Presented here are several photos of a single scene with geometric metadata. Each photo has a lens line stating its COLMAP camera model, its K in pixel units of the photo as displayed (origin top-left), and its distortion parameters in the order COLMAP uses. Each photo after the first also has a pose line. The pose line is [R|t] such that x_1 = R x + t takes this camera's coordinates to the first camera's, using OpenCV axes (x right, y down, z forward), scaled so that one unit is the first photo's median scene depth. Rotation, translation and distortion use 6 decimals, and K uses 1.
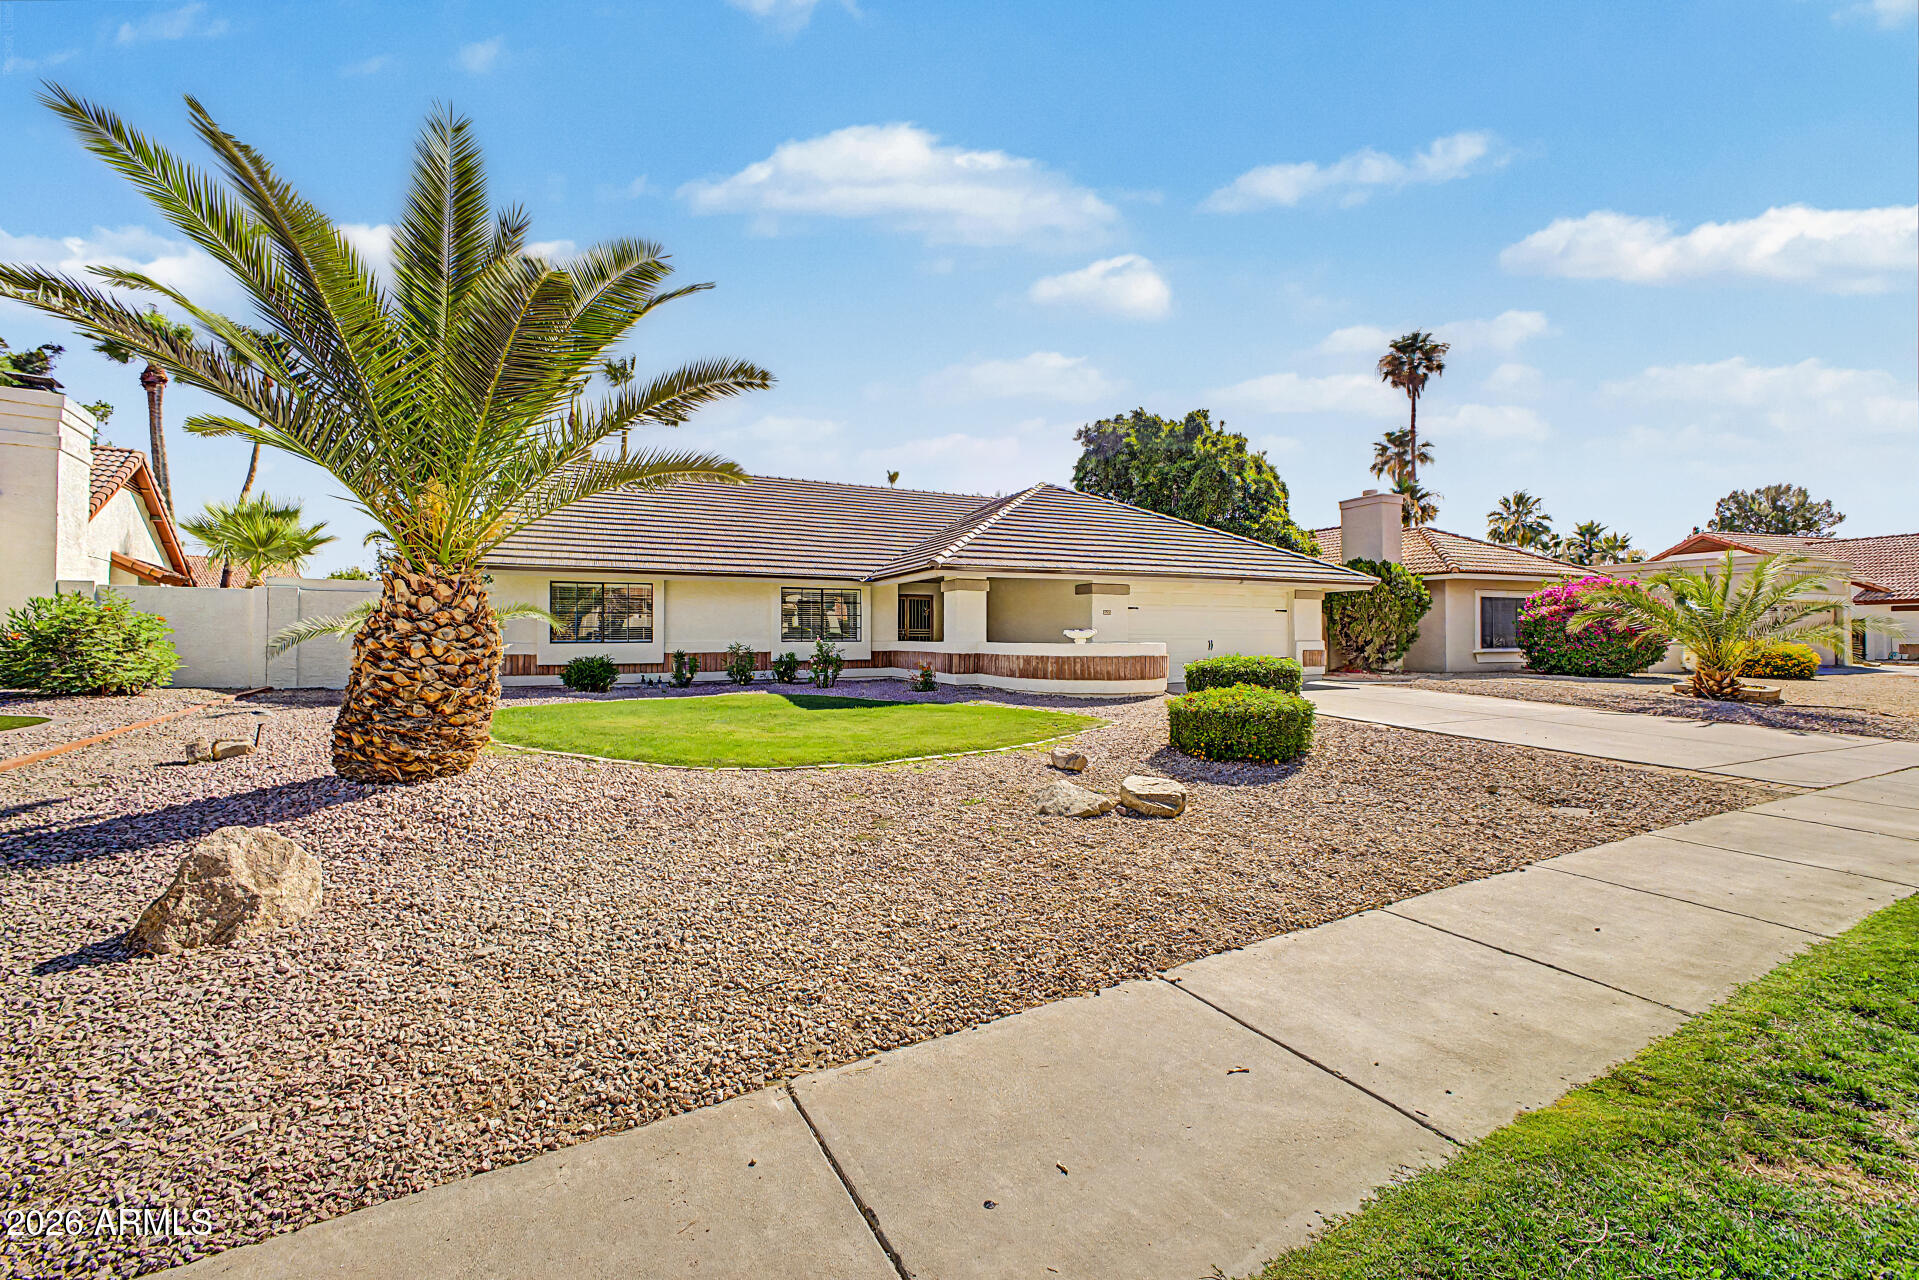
lens RADIAL K [[752.5, 0, 961.8], [0, 752.5, 623.5], [0, 0, 1]] dist [0.008858, -0.000518]
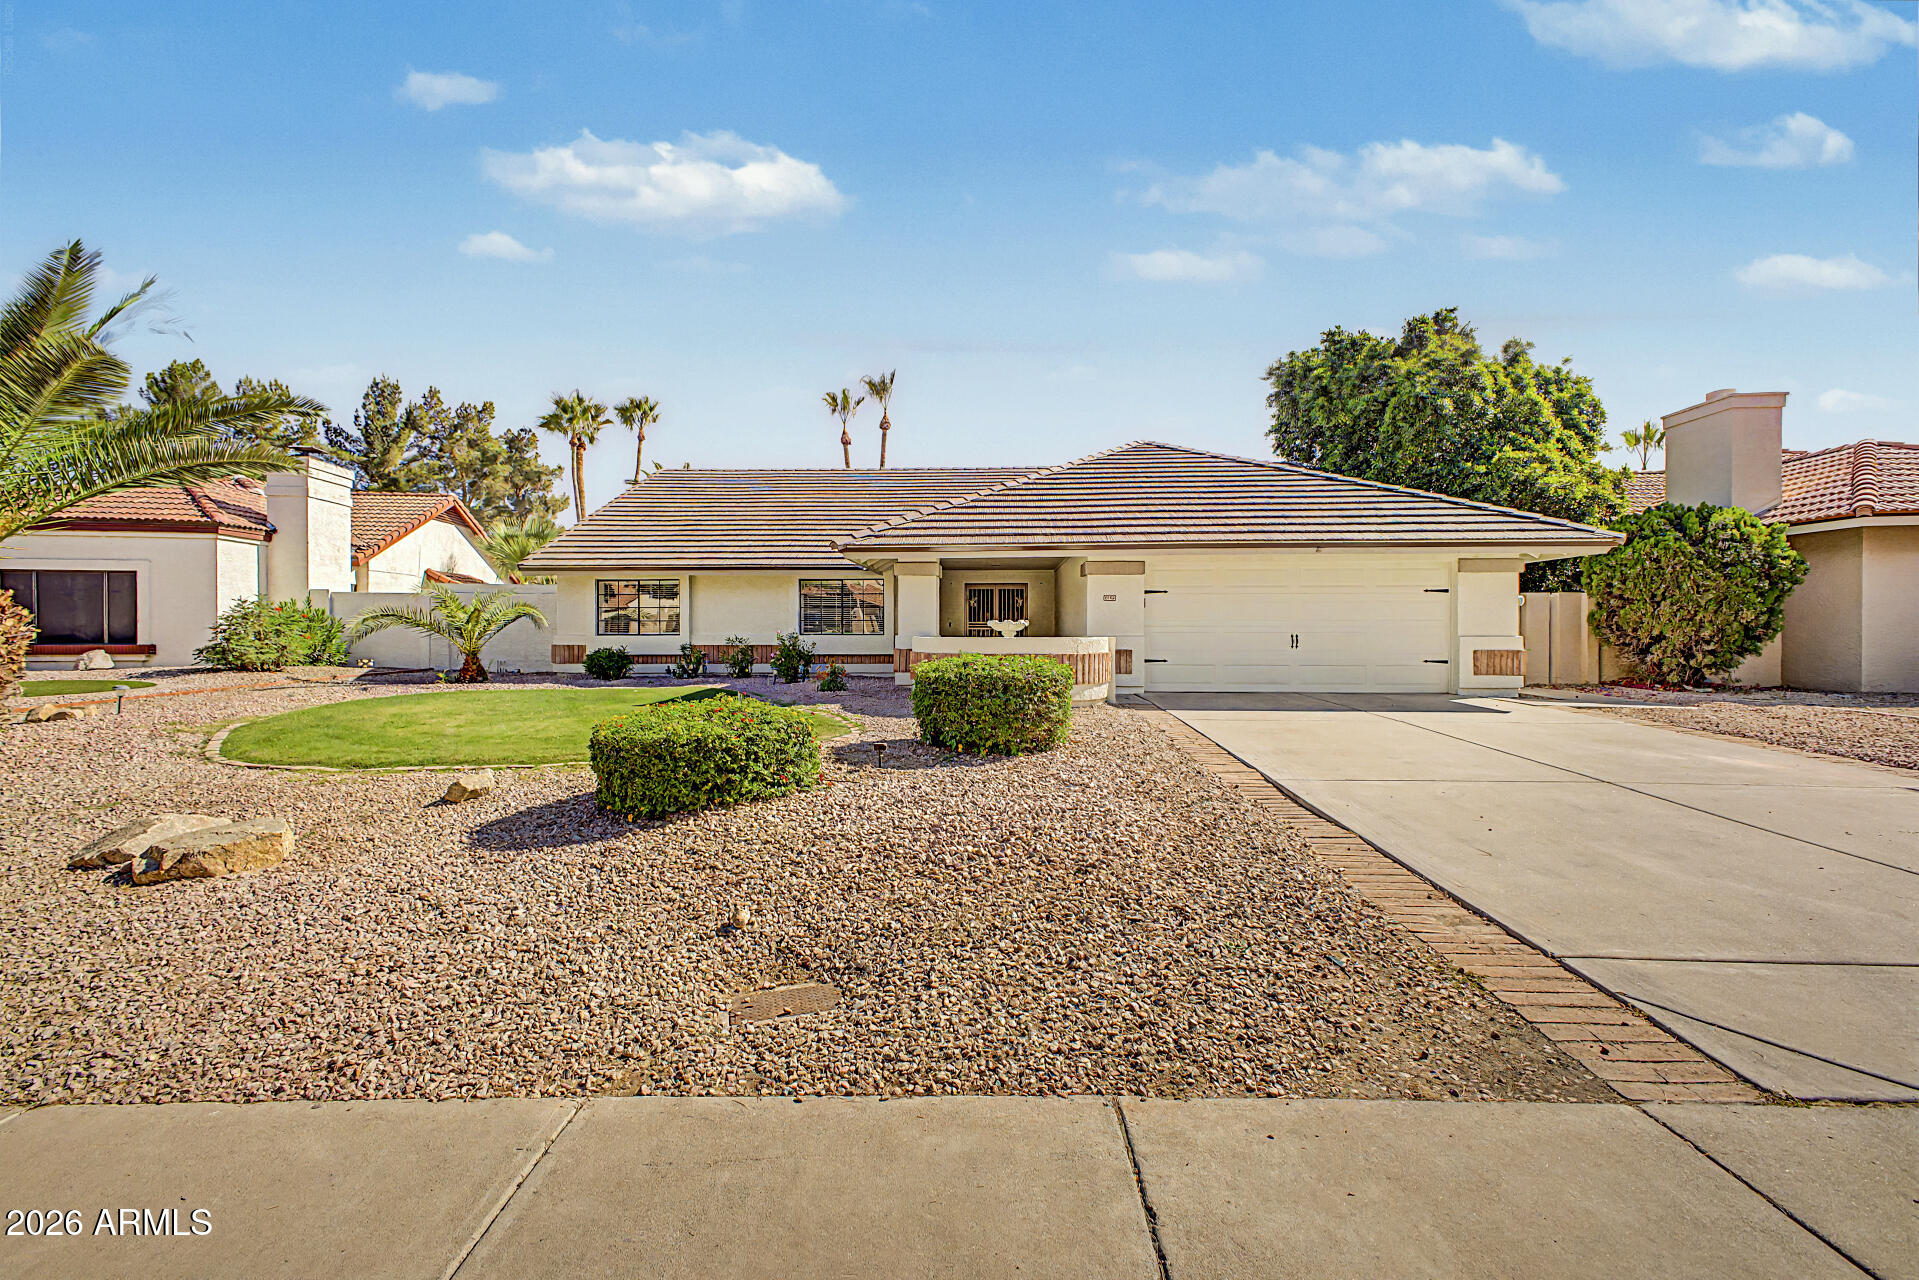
lens RADIAL K [[752.5, 0, 959.2], [0, 752.5, 632.2], [0, 0, 1]] dist [0.008858, -0.000518]
pose [[0.884832, 0.001921, -0.465906, 0.394218], [0.007568, 0.999800, 0.018494, 0.004430], [0.465849, -0.019890, 0.884641, 0.228196]]
